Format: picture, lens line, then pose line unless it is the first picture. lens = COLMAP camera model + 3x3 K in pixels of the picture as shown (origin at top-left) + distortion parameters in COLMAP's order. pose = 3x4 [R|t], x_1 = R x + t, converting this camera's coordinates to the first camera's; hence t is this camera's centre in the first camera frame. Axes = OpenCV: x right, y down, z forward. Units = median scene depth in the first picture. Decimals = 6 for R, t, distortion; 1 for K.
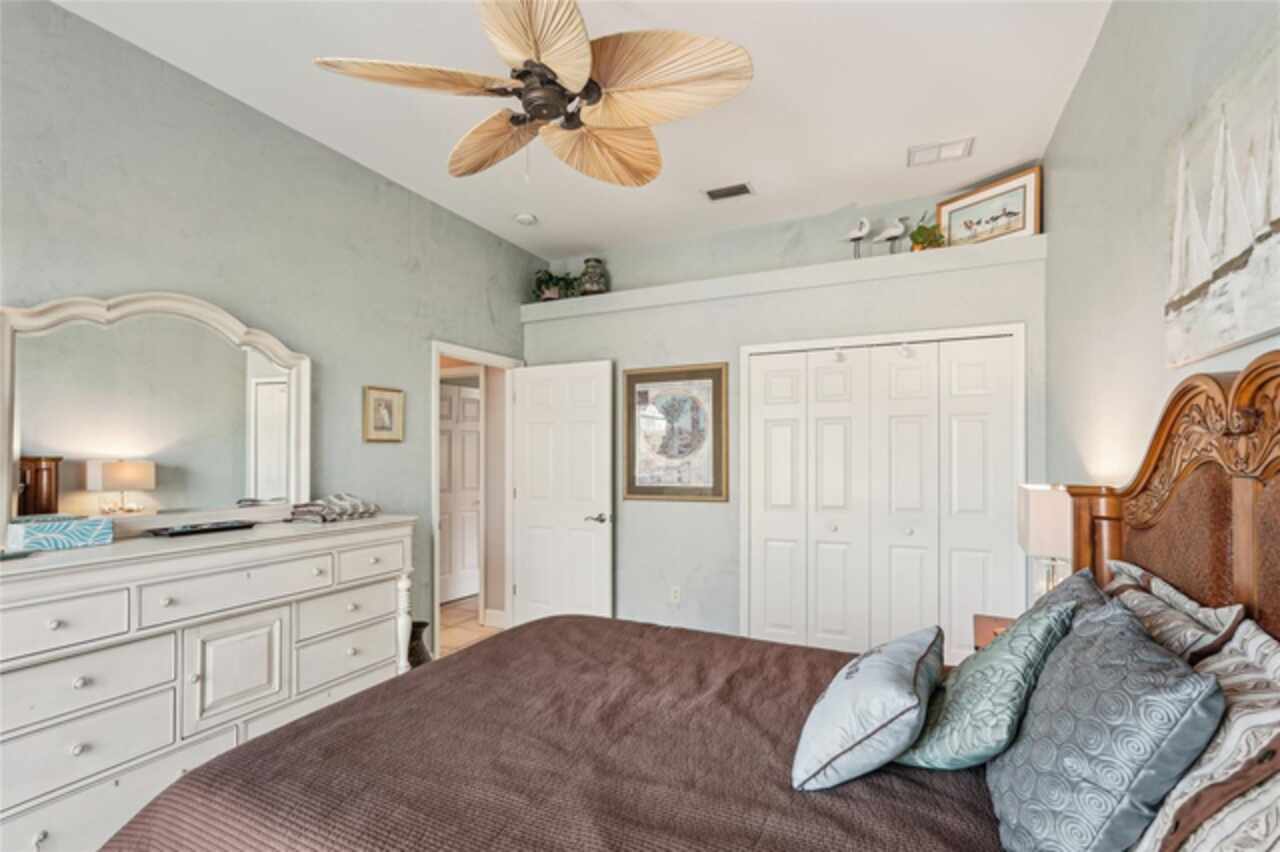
lens RADIAL K [[590.6, 0, 637.2], [0, 590.6, 442.6], [0, 0, 1]] dist [-0.001800, -0.000158]
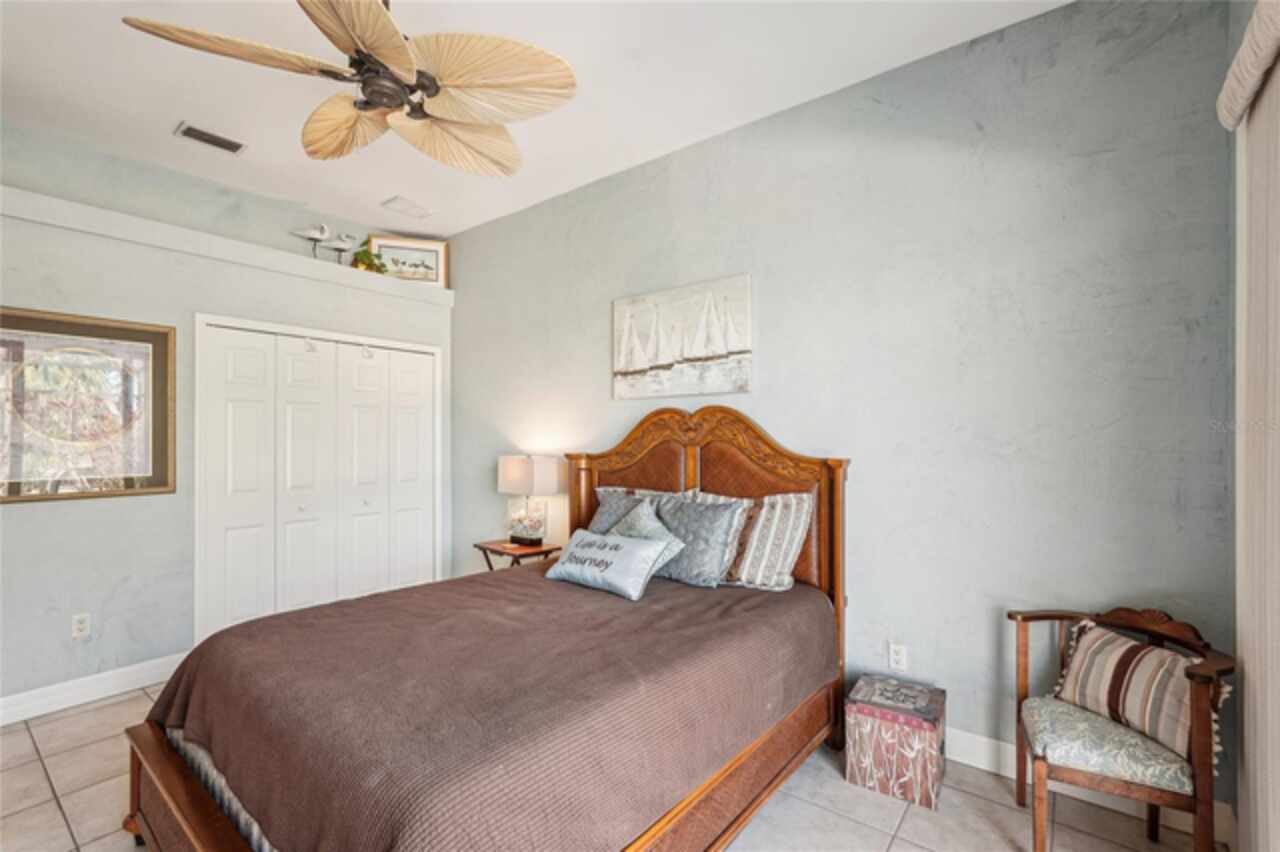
lens RADIAL K [[570.4, 0, 641.3], [0, 570.4, 433.3], [0, 0, 1]] dist [-0.000625, -0.000023]
pose [[0.214562, 0.008515, 0.976673, -0.557883], [-0.021159, 0.999768, -0.004068, 0.004813], [-0.976481, -0.019792, 0.214693, 0.188866]]
